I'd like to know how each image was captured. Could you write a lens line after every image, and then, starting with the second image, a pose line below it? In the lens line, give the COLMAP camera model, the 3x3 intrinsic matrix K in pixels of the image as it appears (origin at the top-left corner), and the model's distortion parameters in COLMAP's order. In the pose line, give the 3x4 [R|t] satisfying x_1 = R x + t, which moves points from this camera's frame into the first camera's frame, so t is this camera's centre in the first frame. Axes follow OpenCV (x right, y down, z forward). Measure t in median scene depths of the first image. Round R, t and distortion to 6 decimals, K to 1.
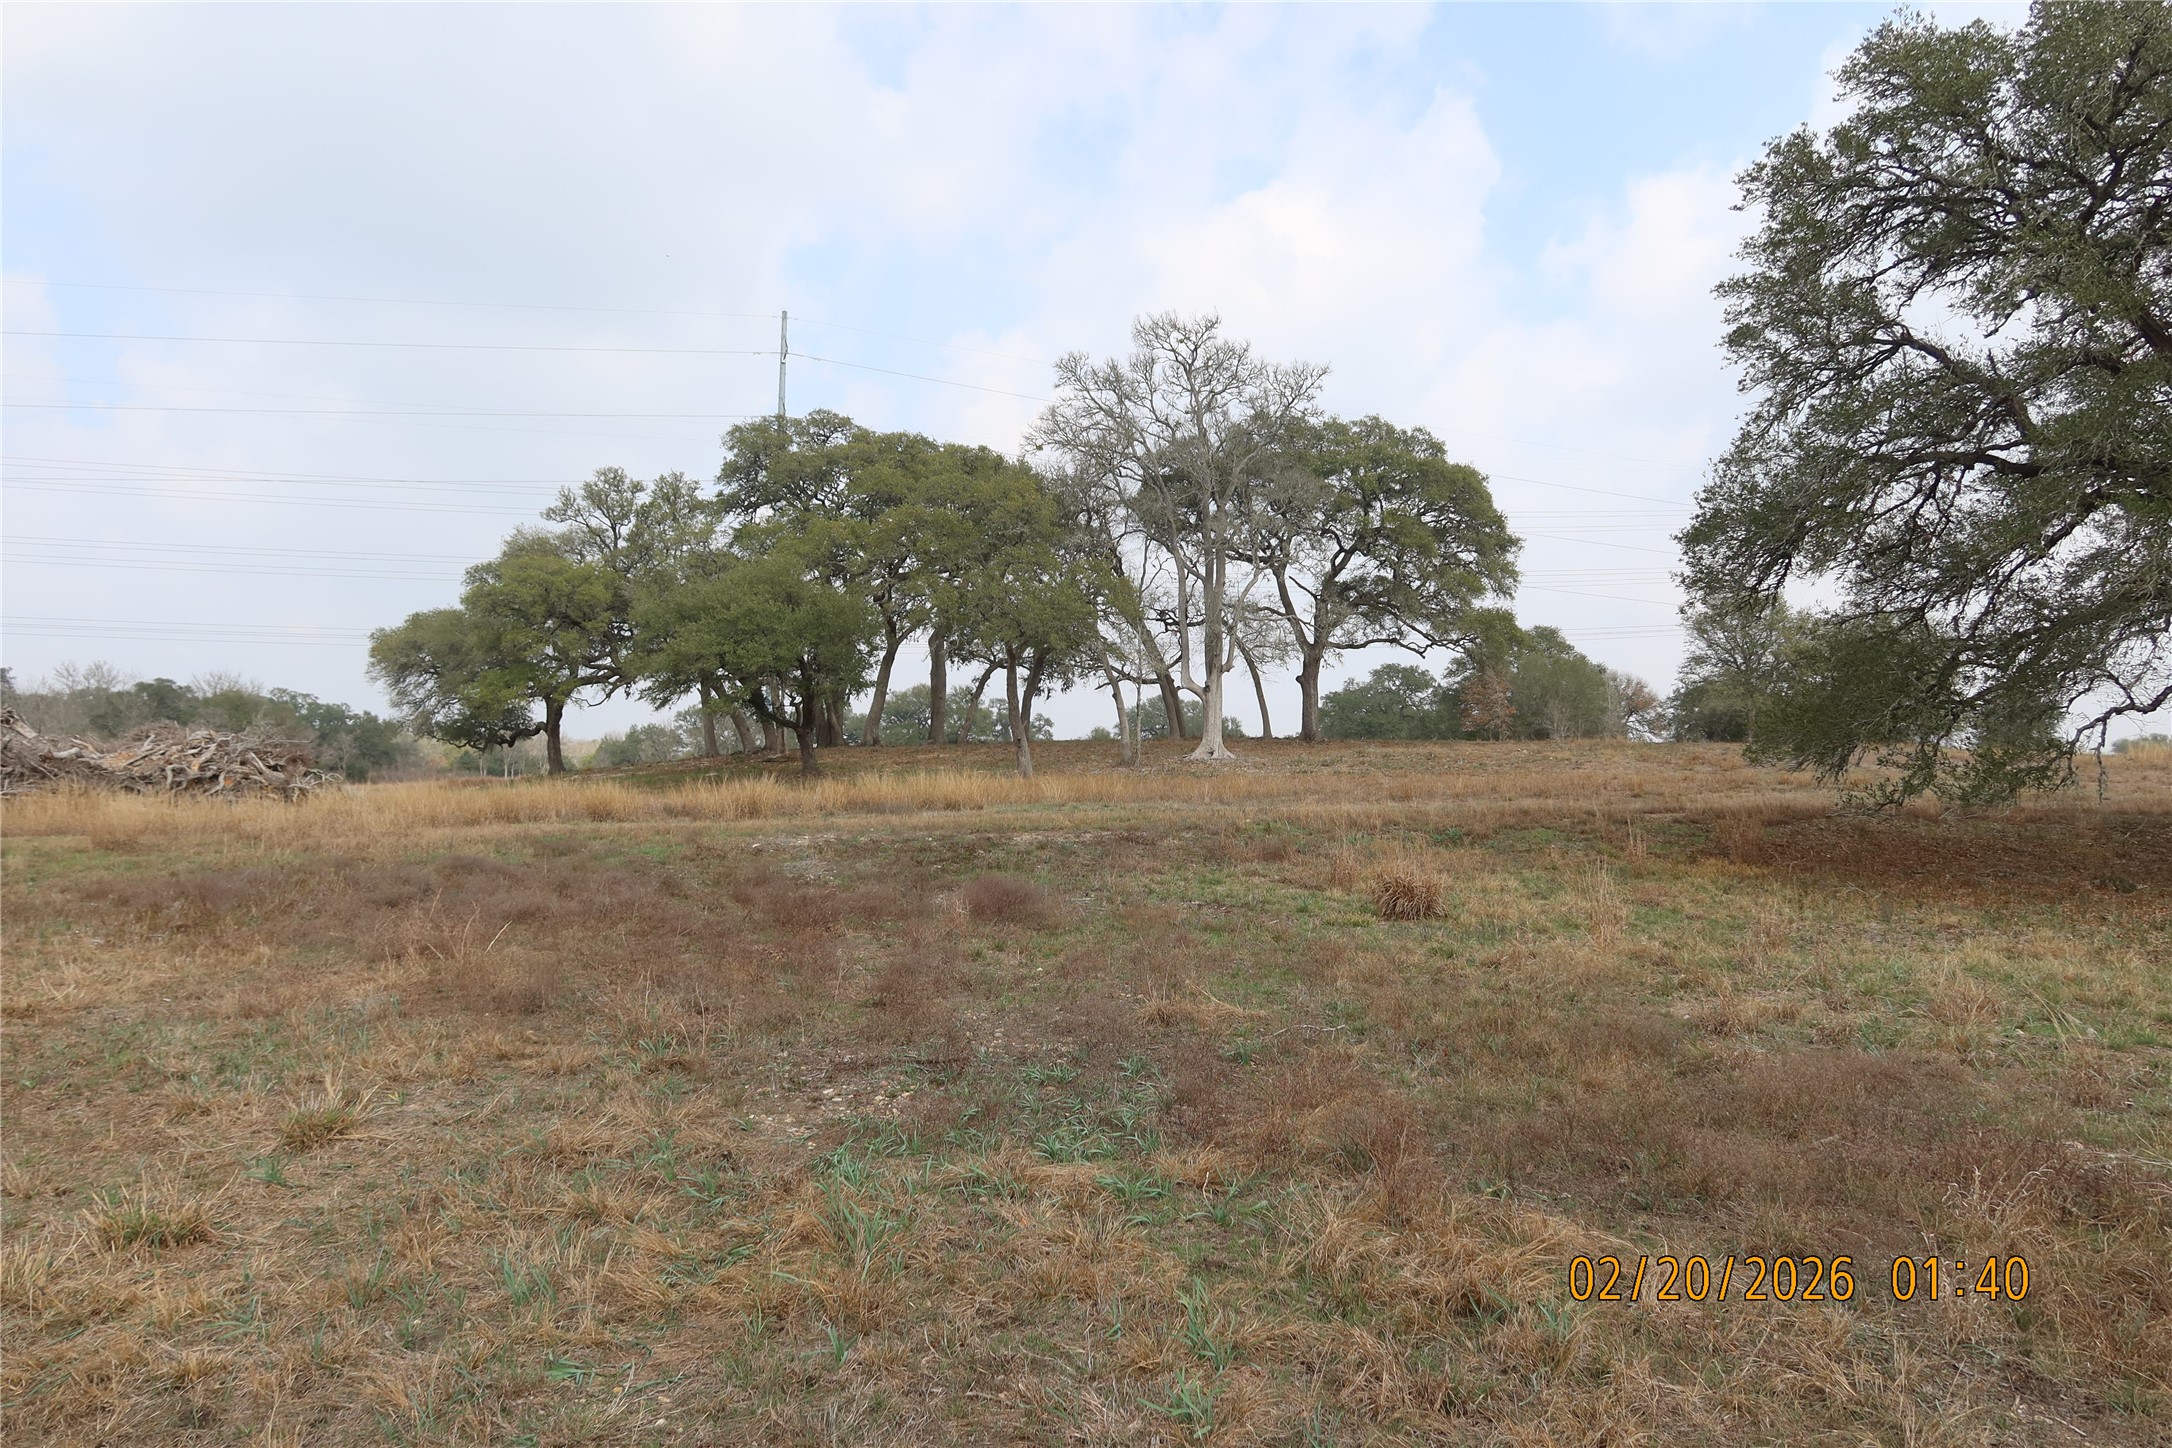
lens RADIAL K [[1481.6, 0, 1086.0], [0, 1481.6, 724.0], [0, 0, 1]] dist [-0.025963, -0.000782]
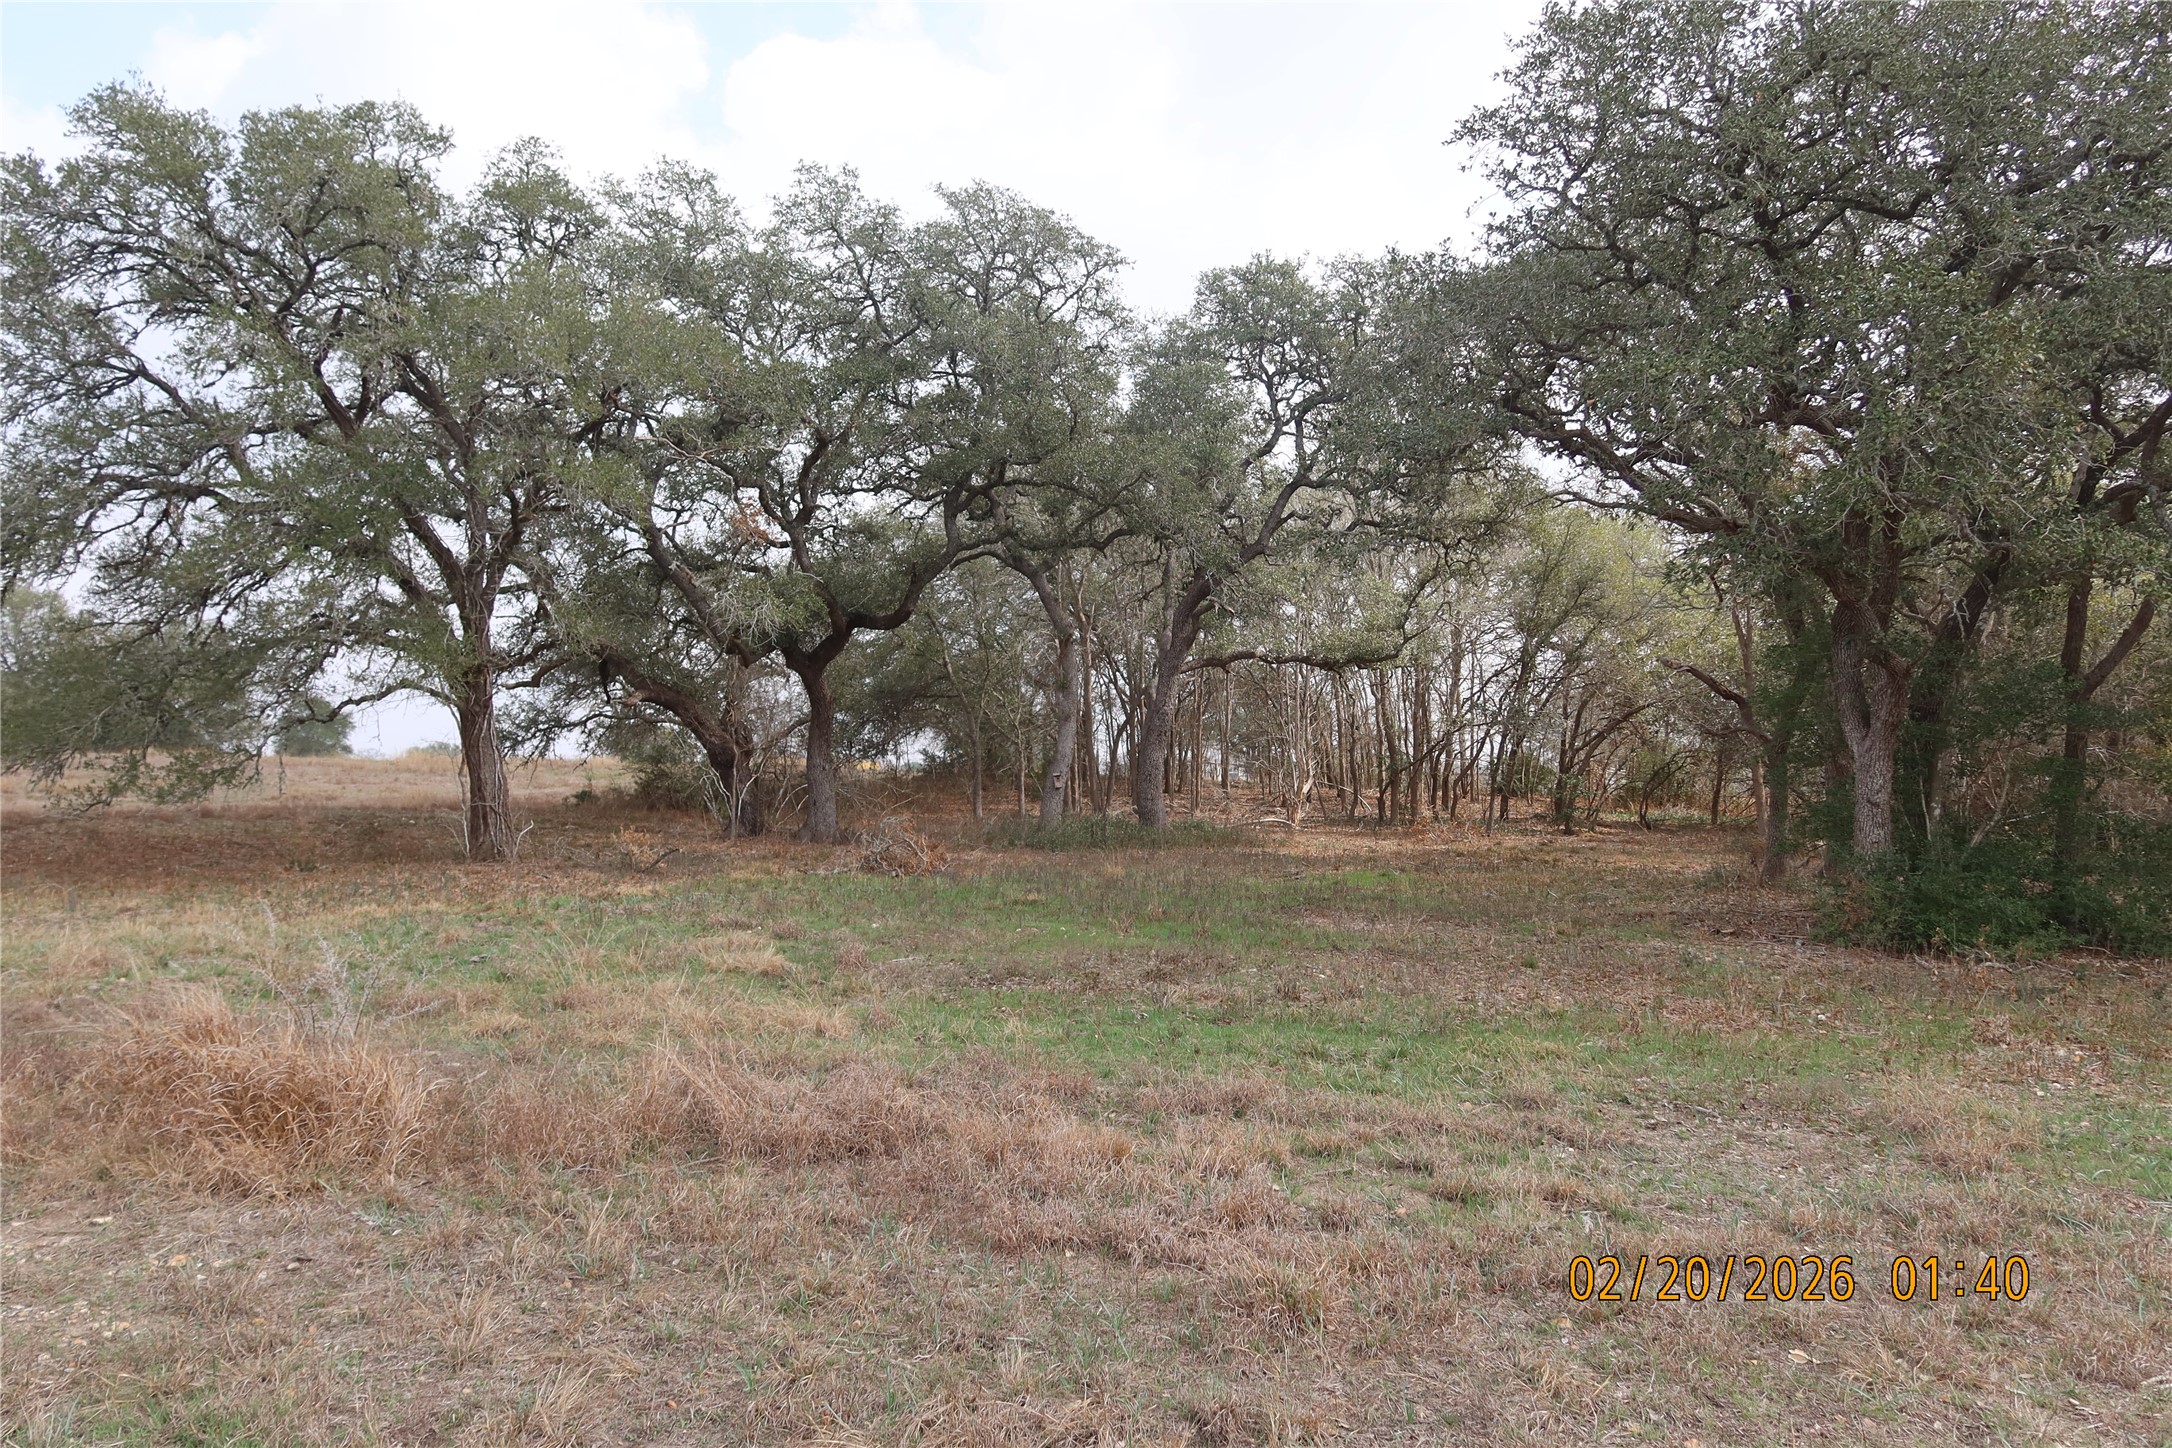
lens RADIAL K [[1481.6, 0, 1086.0], [0, 1481.6, 724.0], [0, 0, 1]] dist [-0.025963, -0.000782]
pose [[0.506873, 0.014270, 0.861903, -0.010009], [-0.011365, 0.999887, -0.009871, -0.002023], [-0.861946, -0.004792, 0.506978, -0.157381]]
